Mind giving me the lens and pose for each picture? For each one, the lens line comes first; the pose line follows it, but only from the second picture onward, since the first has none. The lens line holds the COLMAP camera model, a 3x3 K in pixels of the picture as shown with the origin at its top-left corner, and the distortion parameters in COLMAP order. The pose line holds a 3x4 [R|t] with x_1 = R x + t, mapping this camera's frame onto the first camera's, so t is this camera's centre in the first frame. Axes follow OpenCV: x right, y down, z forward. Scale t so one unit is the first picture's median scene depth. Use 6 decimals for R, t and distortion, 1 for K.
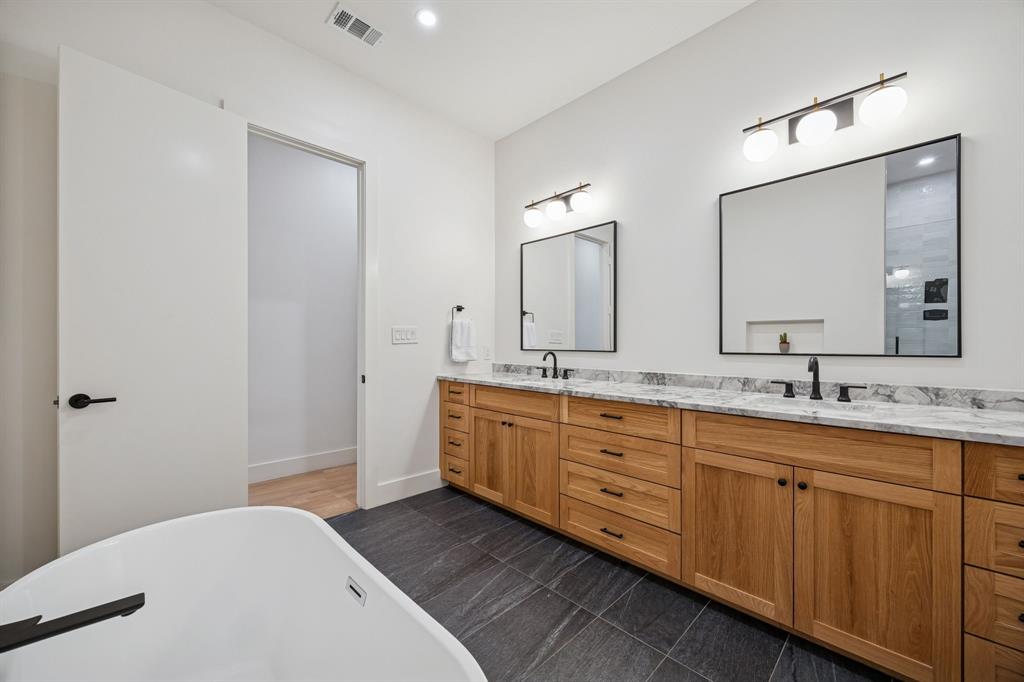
lens RADIAL K [[396.5, 0, 512.7], [0, 396.5, 343.5], [0, 0, 1]] dist [-0.003181, -0.000407]
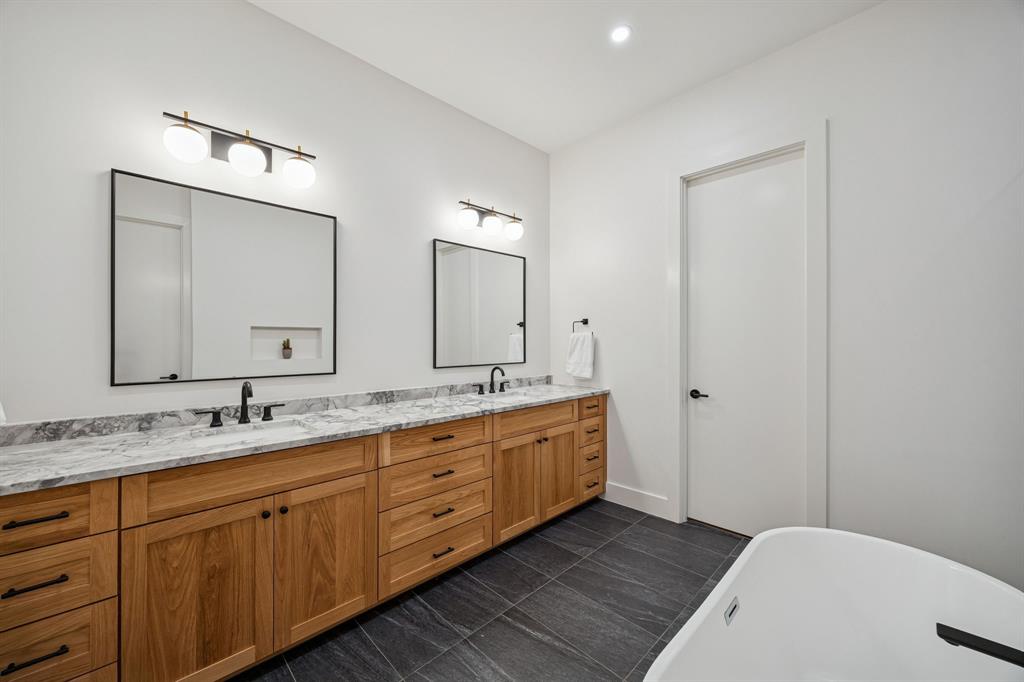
lens RADIAL K [[396.5, 0, 514.8], [0, 396.5, 343.3], [0, 0, 1]] dist [-0.003181, -0.000407]
pose [[-0.013661, -0.006453, 0.999886, -0.711017], [-0.001939, 0.999977, 0.006428, -0.059418], [-0.999905, -0.001850, -0.013673, 0.777823]]
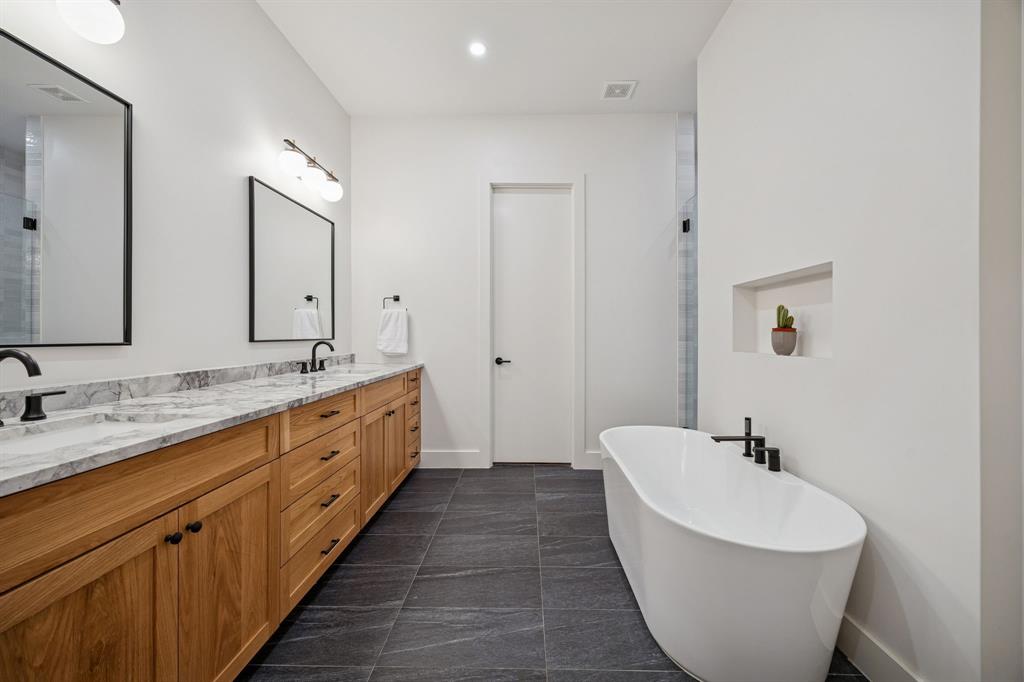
lens RADIAL K [[396.5, 0, 529.1], [0, 396.5, 337.3], [0, 0, 1]] dist [-0.003181, -0.000407]
pose [[-0.723467, -0.007415, 0.690320, -0.626061], [-0.005483, 0.999972, 0.004995, 0.007322], [-0.690338, -0.000171, -0.723487, 1.243214]]
